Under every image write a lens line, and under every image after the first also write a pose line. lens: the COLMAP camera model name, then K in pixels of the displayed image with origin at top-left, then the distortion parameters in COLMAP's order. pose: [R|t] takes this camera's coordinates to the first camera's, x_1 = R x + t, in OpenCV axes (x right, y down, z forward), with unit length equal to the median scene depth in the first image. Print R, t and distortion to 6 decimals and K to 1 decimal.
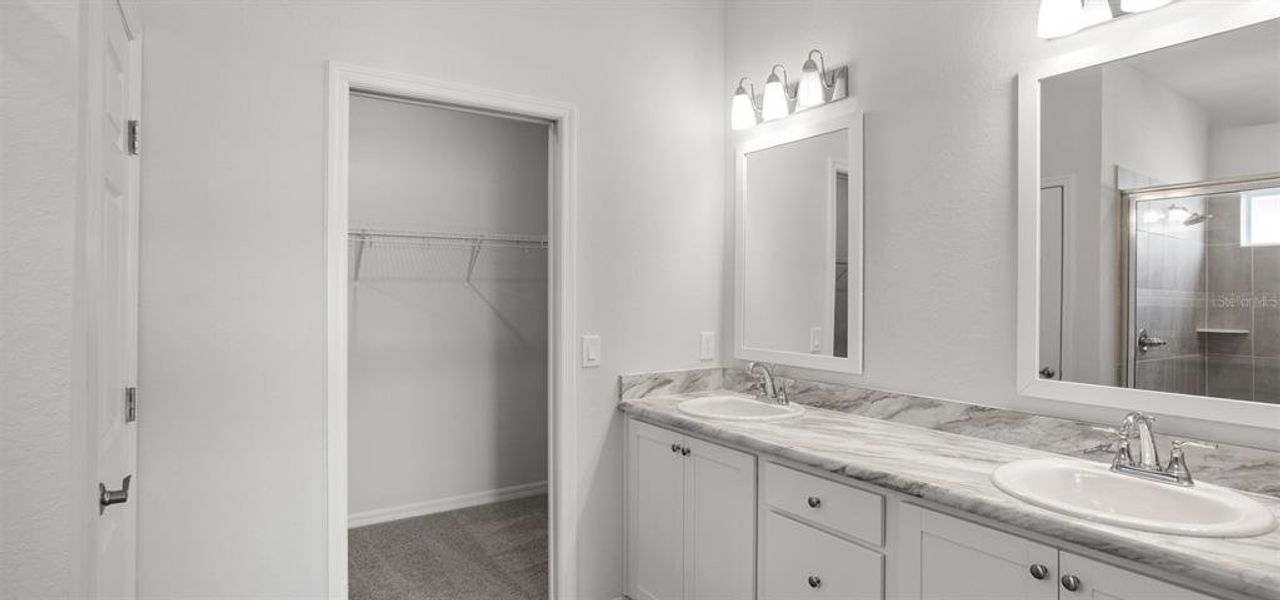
lens RADIAL K [[632.8, 0, 639.4], [0, 632.8, 298.7], [0, 0, 1]] dist [-0.063859, 0.043618]
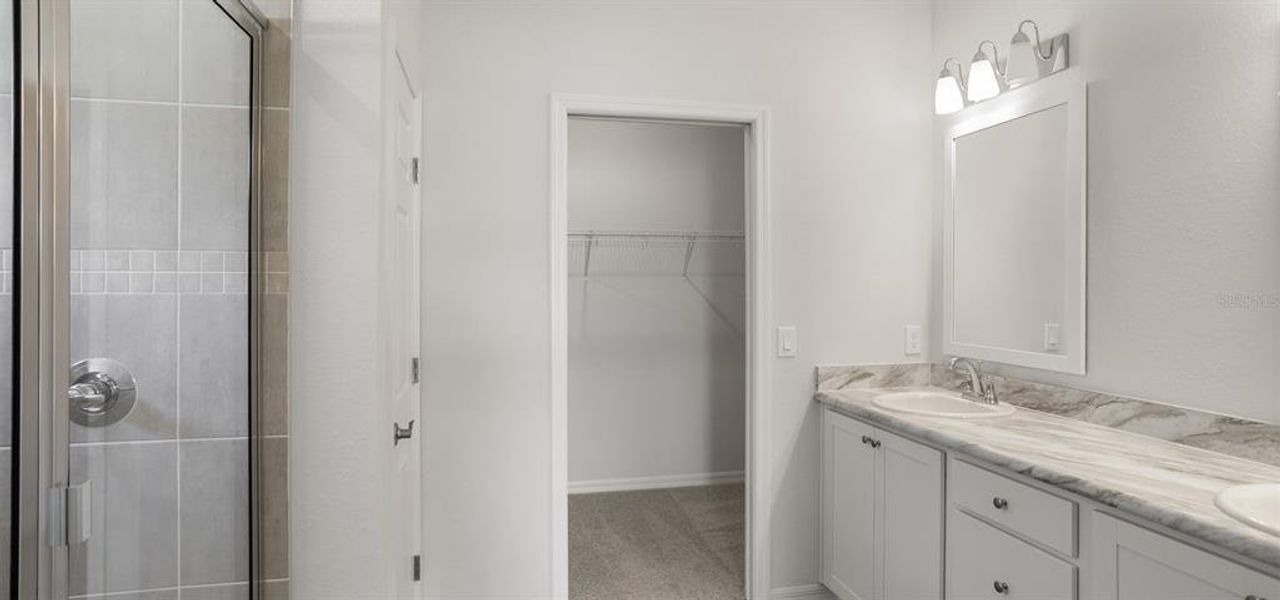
lens RADIAL K [[641.1, 0, 640.0], [0, 641.1, 300.0], [0, 0, 1]] dist [-0.039287, 0.025181]
pose [[0.933399, 0.004200, -0.358816, 0.085654], [0.000401, 0.999919, 0.012748, 0.000783], [0.358840, -0.012043, 0.933321, -0.077040]]
